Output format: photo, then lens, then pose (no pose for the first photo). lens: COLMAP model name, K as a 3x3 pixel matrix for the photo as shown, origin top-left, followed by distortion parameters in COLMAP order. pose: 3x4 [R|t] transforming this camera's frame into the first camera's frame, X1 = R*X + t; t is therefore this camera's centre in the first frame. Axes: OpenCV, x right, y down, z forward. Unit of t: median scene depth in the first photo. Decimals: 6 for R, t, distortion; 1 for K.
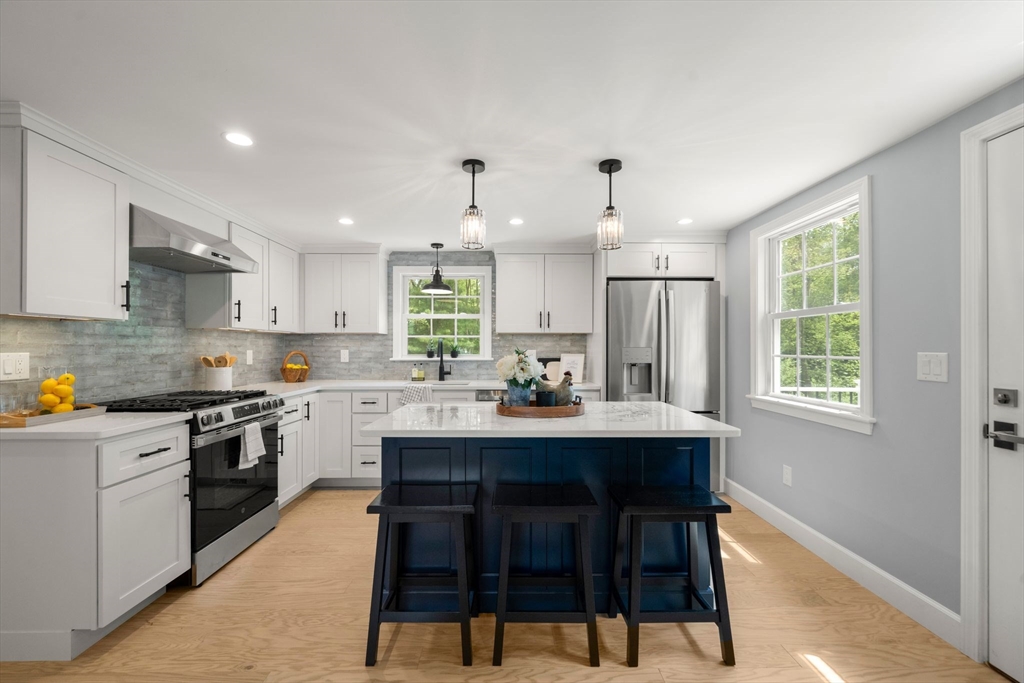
lens RADIAL K [[408.5, 0, 512.0], [0, 408.5, 341.5], [0, 0, 1]] dist [-0.000204, 0.000123]
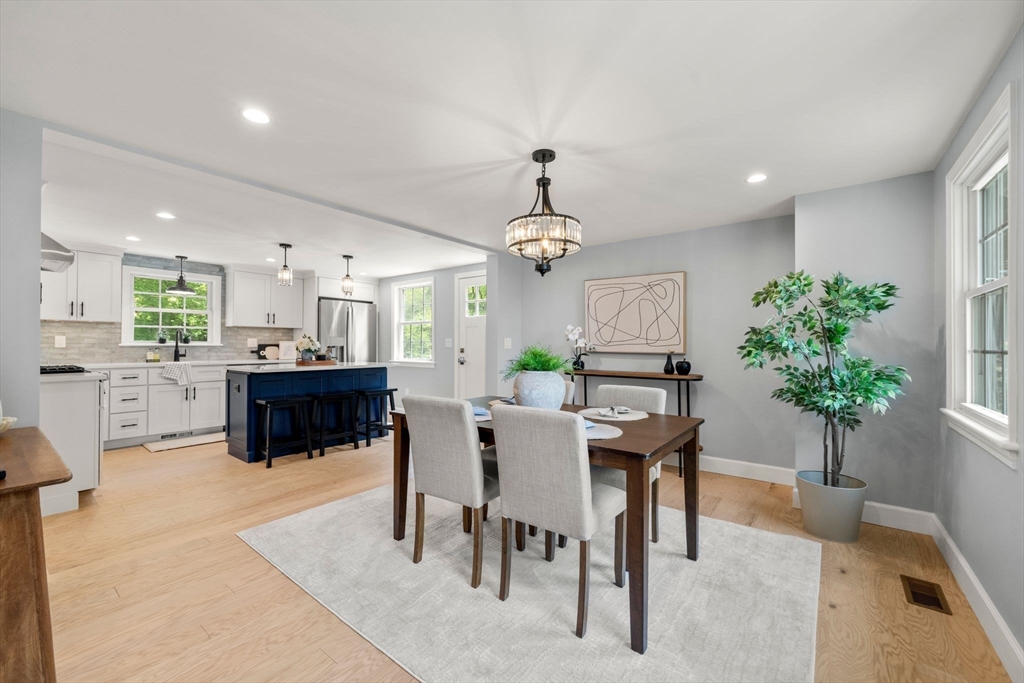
lens RADIAL K [[408.5, 0, 512.0], [0, 408.5, 341.5], [0, 0, 1]] dist [-0.000204, 0.000123]
pose [[0.612819, 0.007959, 0.790184, -0.745472], [-0.013484, 0.999909, 0.000386, 0.025749], [-0.790109, -0.010892, 0.612870, -0.842702]]
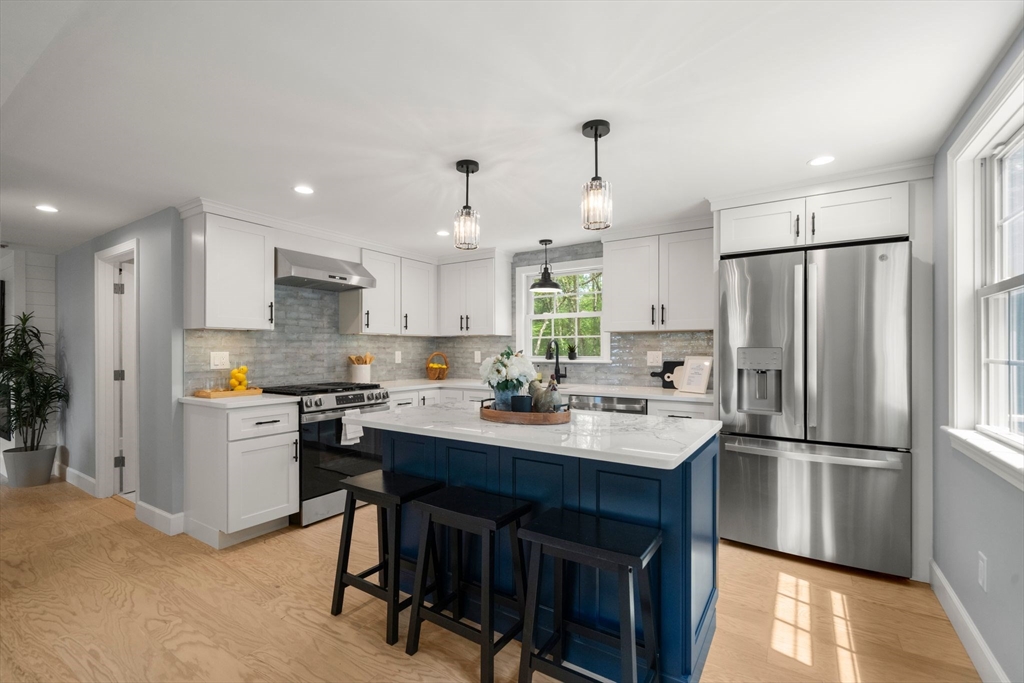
lens RADIAL K [[448.3, 0, 510.7], [0, 448.3, 344.1], [0, 0, 1]] dist [0.000281, 0.000044]
pose [[0.834257, -0.007990, -0.551318, 0.428837], [0.009303, 0.999957, -0.000414, 0.004808], [0.551298, -0.004784, 0.834295, 0.104150]]
